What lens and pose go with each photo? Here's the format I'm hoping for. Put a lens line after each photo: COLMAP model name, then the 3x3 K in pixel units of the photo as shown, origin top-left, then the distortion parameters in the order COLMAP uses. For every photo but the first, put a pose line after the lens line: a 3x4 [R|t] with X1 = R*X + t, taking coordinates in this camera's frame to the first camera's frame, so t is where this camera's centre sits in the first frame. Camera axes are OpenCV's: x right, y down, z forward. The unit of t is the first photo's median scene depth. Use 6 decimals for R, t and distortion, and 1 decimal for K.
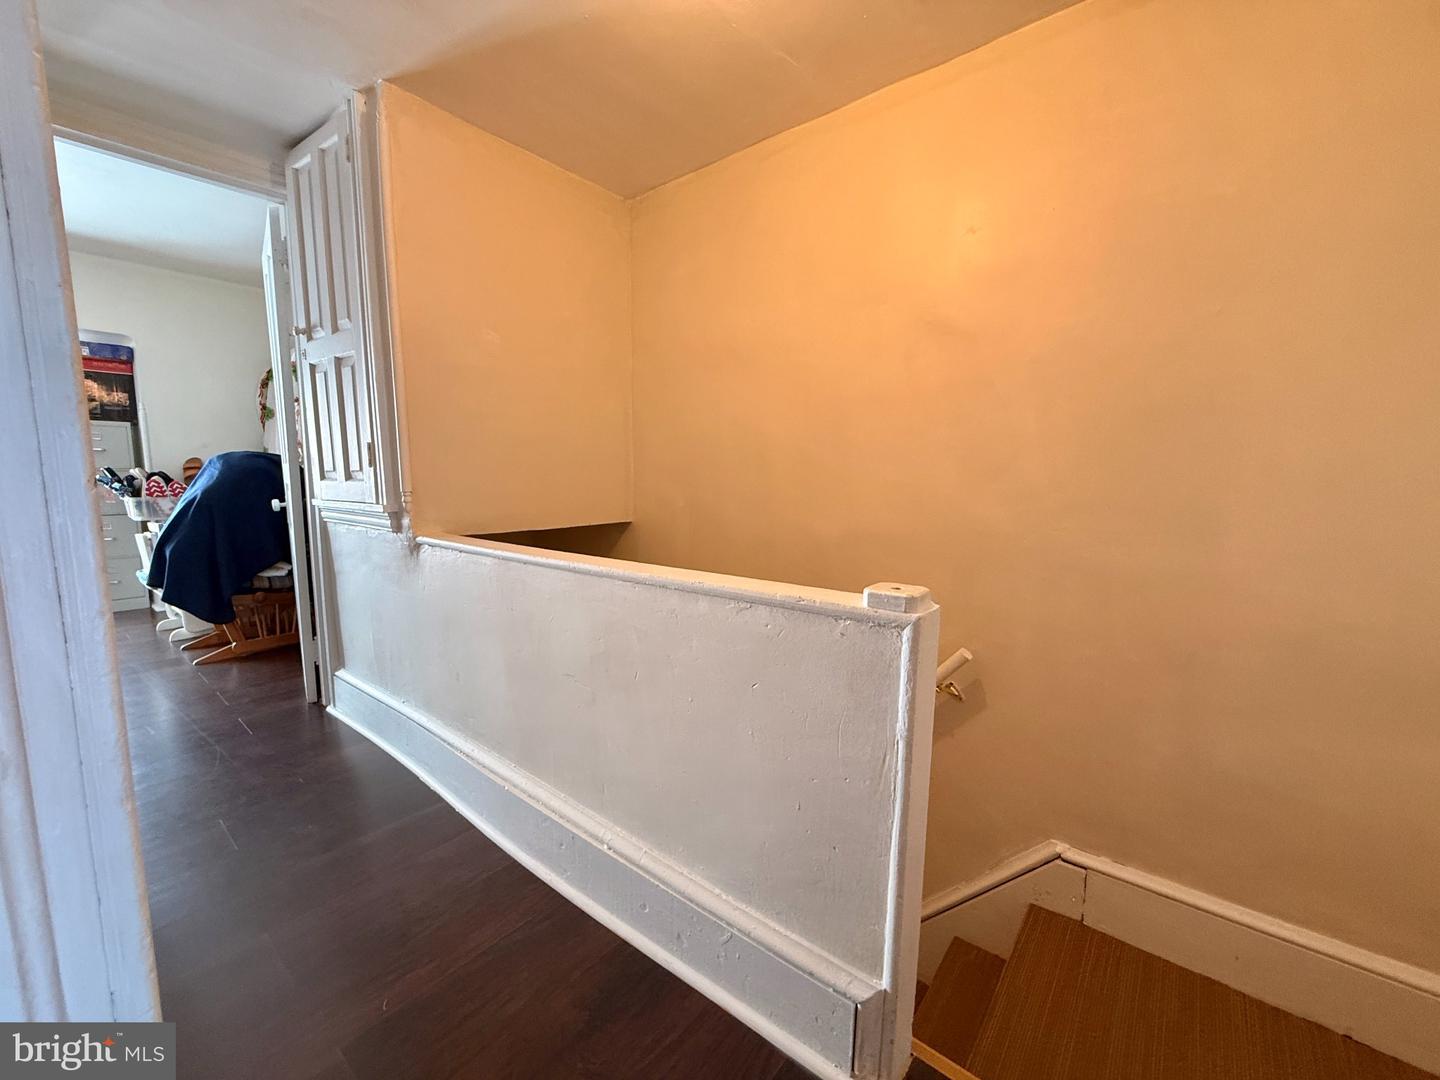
lens RADIAL K [[576.4, 0, 716.5], [0, 576.4, 536.5], [0, 0, 1]] dist [-0.001025, -0.000651]
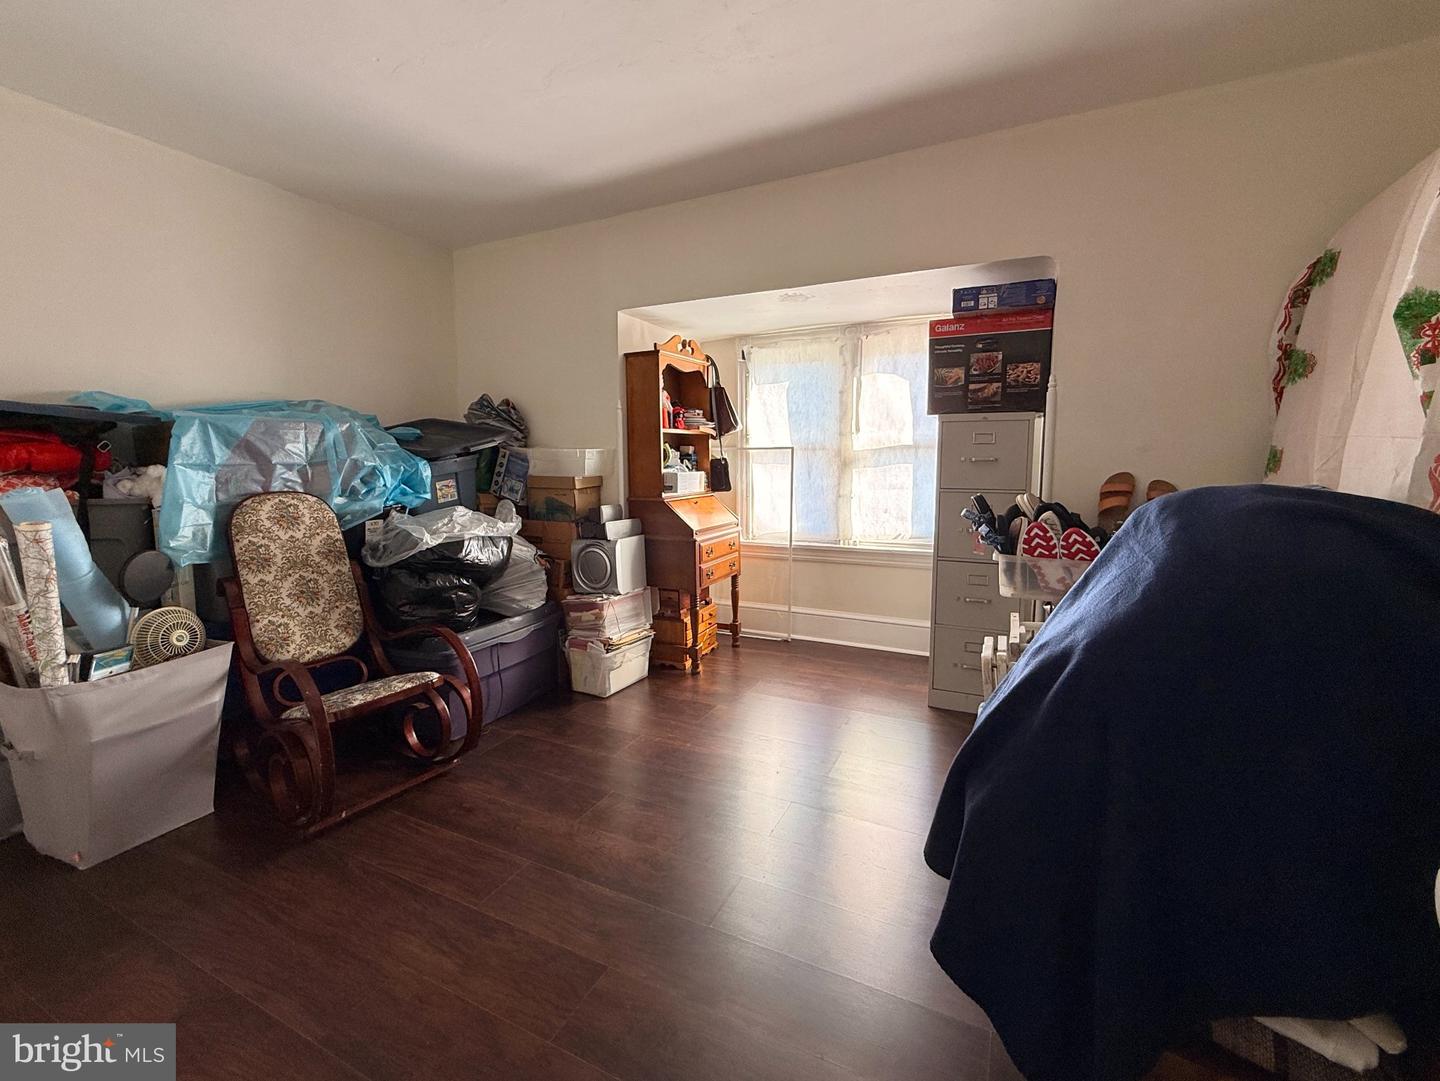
lens RADIAL K [[619.3, 0, 719.3], [0, 619.3, 527.3], [0, 0, 1]] dist [-0.001670, -0.000211]
pose [[0.235539, 0.107105, -0.965945, -0.505395], [-0.102542, 0.991100, 0.084890, -0.109631], [0.966440, 0.079055, 0.244426, 0.580622]]
